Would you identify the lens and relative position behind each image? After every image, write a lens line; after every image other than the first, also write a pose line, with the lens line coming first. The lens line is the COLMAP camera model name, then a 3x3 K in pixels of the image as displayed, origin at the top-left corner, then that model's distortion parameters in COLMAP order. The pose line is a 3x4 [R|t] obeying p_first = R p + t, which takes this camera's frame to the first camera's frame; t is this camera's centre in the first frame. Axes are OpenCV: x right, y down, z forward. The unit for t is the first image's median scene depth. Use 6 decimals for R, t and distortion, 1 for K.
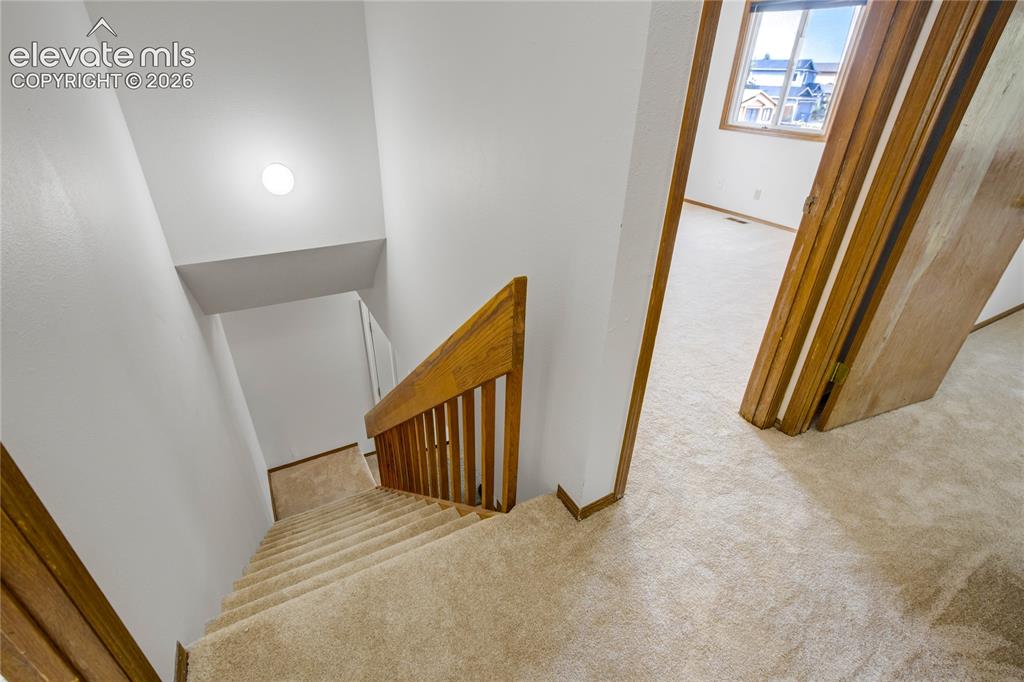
lens RADIAL K [[476.5, 0, 514.9], [0, 476.5, 347.7], [0, 0, 1]] dist [-0.015966, 0.002106]
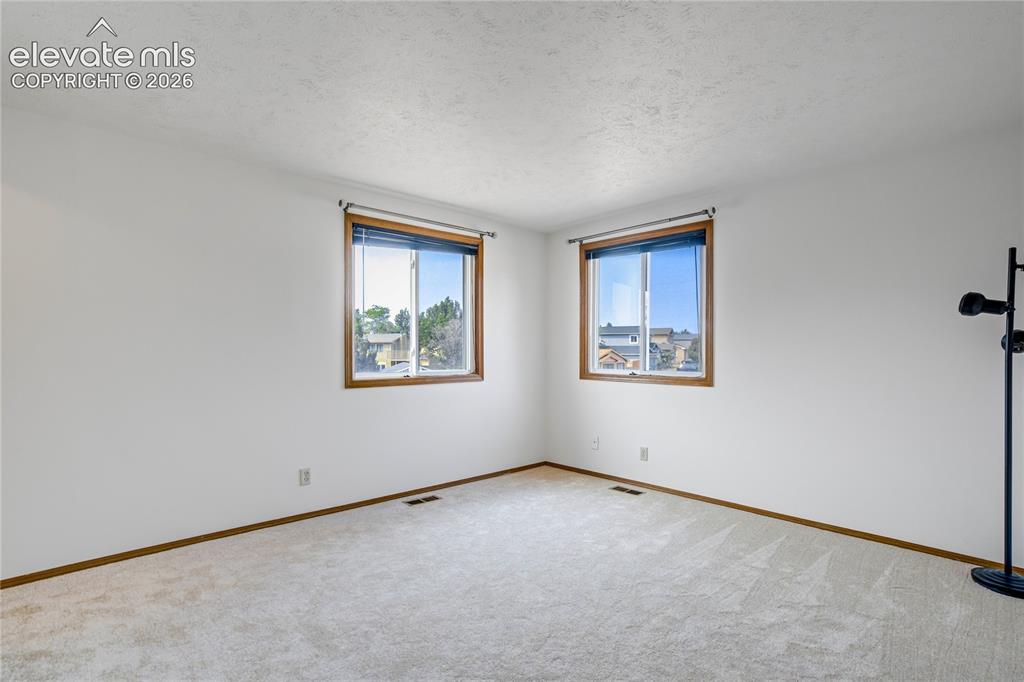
lens RADIAL K [[476.5, 0, 516.1], [0, 476.5, 350.6], [0, 0, 1]] dist [-0.015966, 0.002106]
pose [[0.972432, -0.026234, 0.231706, 0.128030], [0.136006, 0.870944, -0.472186, -0.124329], [-0.189416, 0.490682, 0.850502, 0.283270]]
